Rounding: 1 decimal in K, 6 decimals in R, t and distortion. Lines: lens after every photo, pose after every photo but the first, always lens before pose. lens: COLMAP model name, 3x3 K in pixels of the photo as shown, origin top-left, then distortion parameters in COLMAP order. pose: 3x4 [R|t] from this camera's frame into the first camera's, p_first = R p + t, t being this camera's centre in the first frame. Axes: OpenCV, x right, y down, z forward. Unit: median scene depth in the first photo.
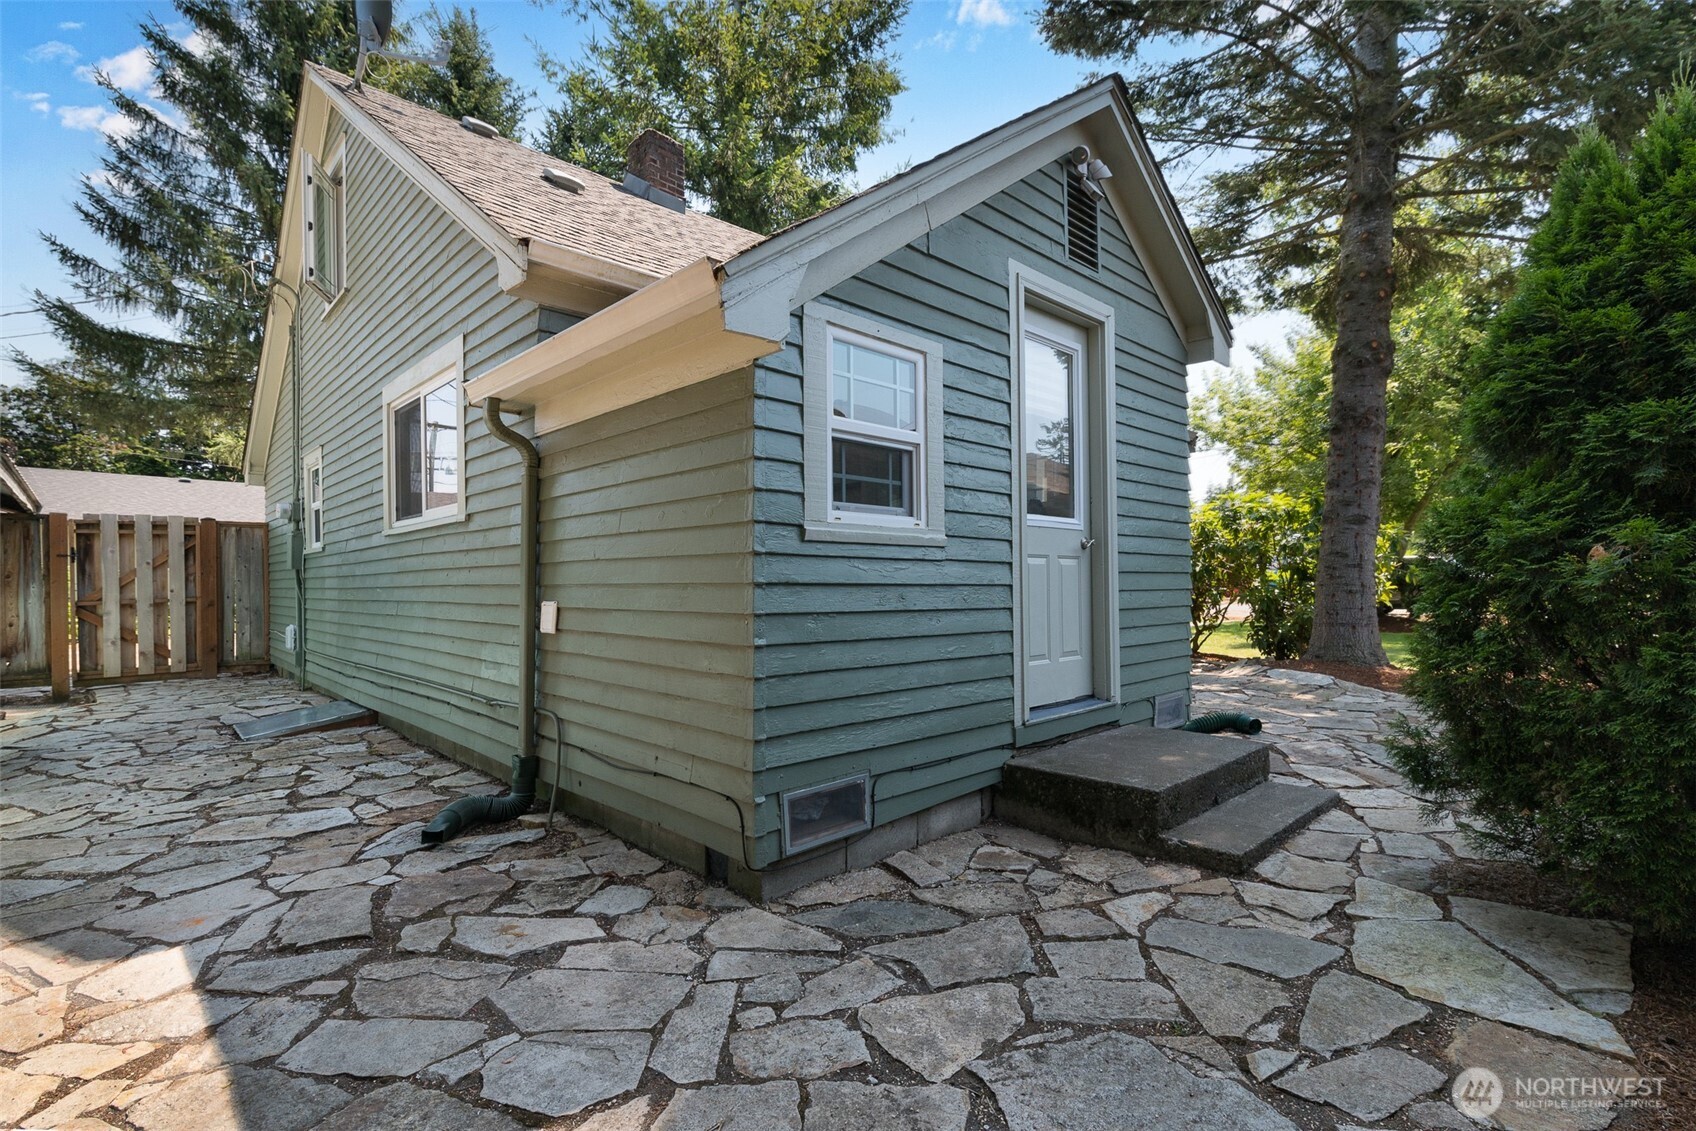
lens RADIAL K [[795.3, 0, 868.0], [0, 795.3, 587.3], [0, 0, 1]] dist [0.003547, -0.003193]
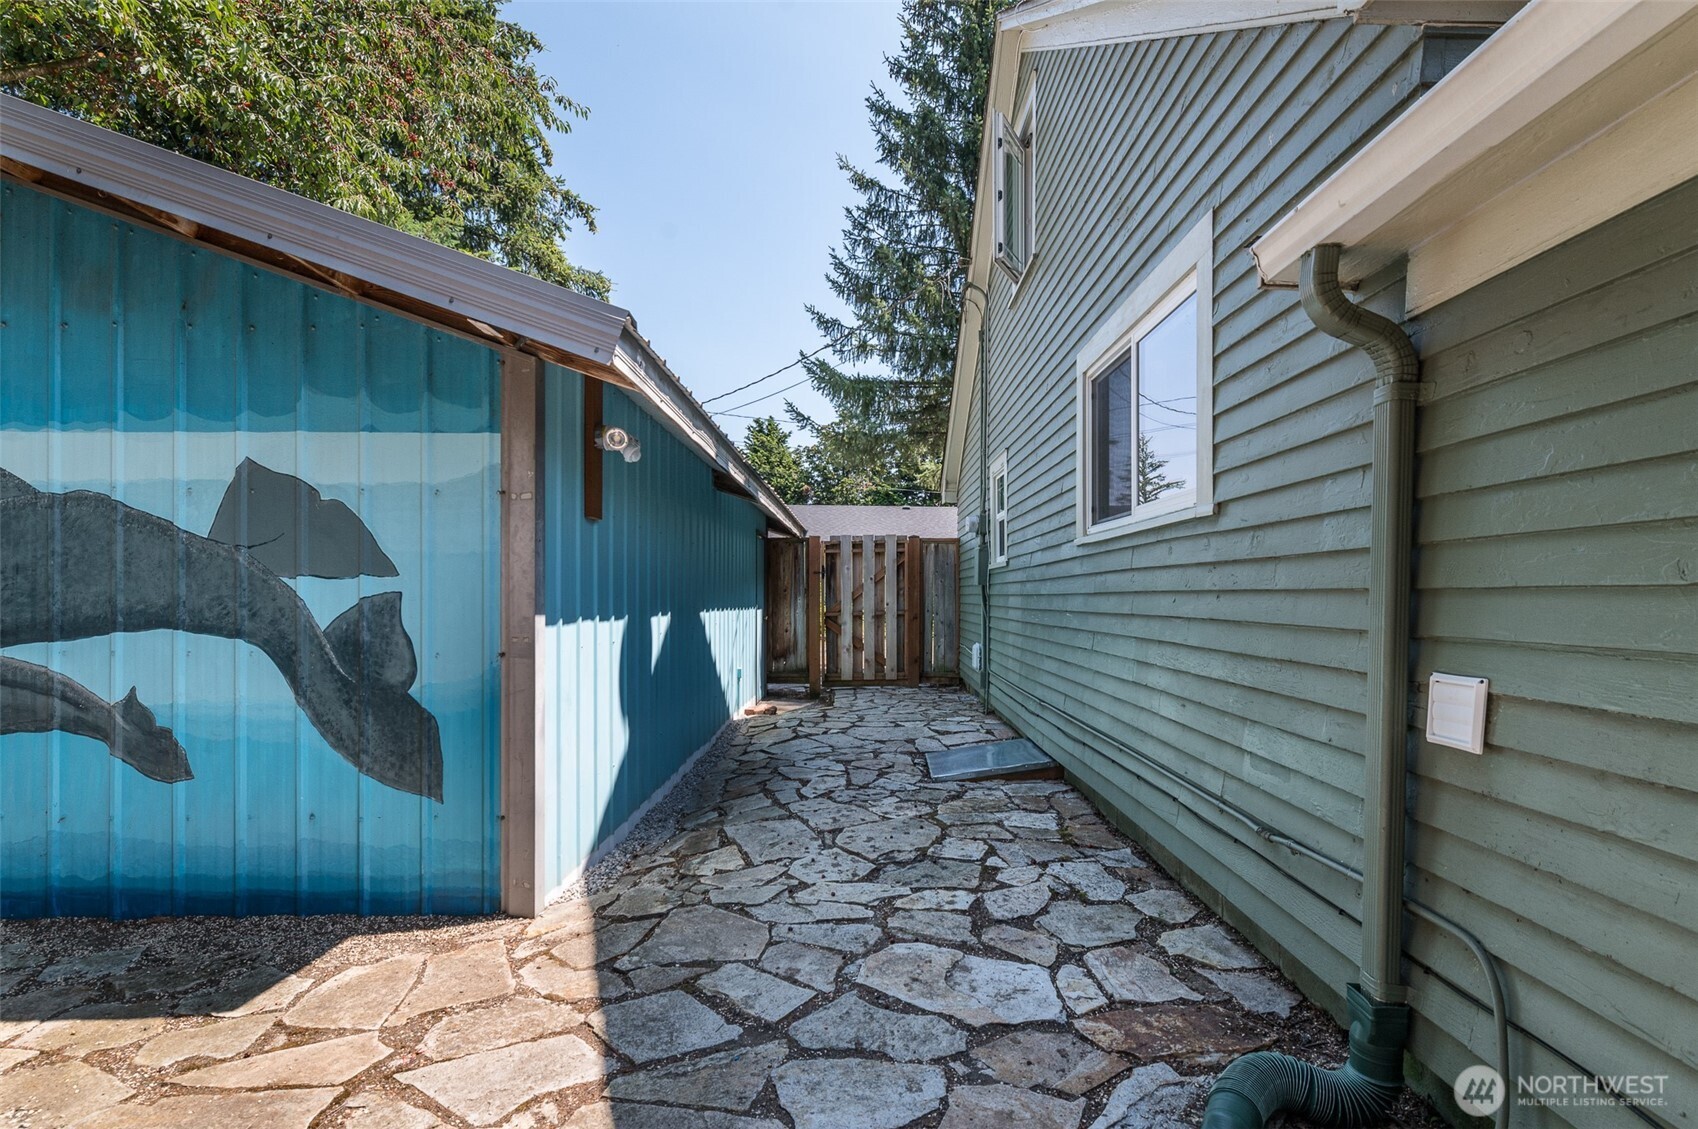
lens RADIAL K [[796.3, 0, 854.4], [0, 796.3, 594.7], [0, 0, 1]] dist [0.003547, -0.003193]
pose [[0.711015, 0.009213, -0.703116, -0.175403], [-0.010014, 0.999945, 0.002976, -0.013697], [0.703105, 0.004925, 0.711069, 0.240455]]
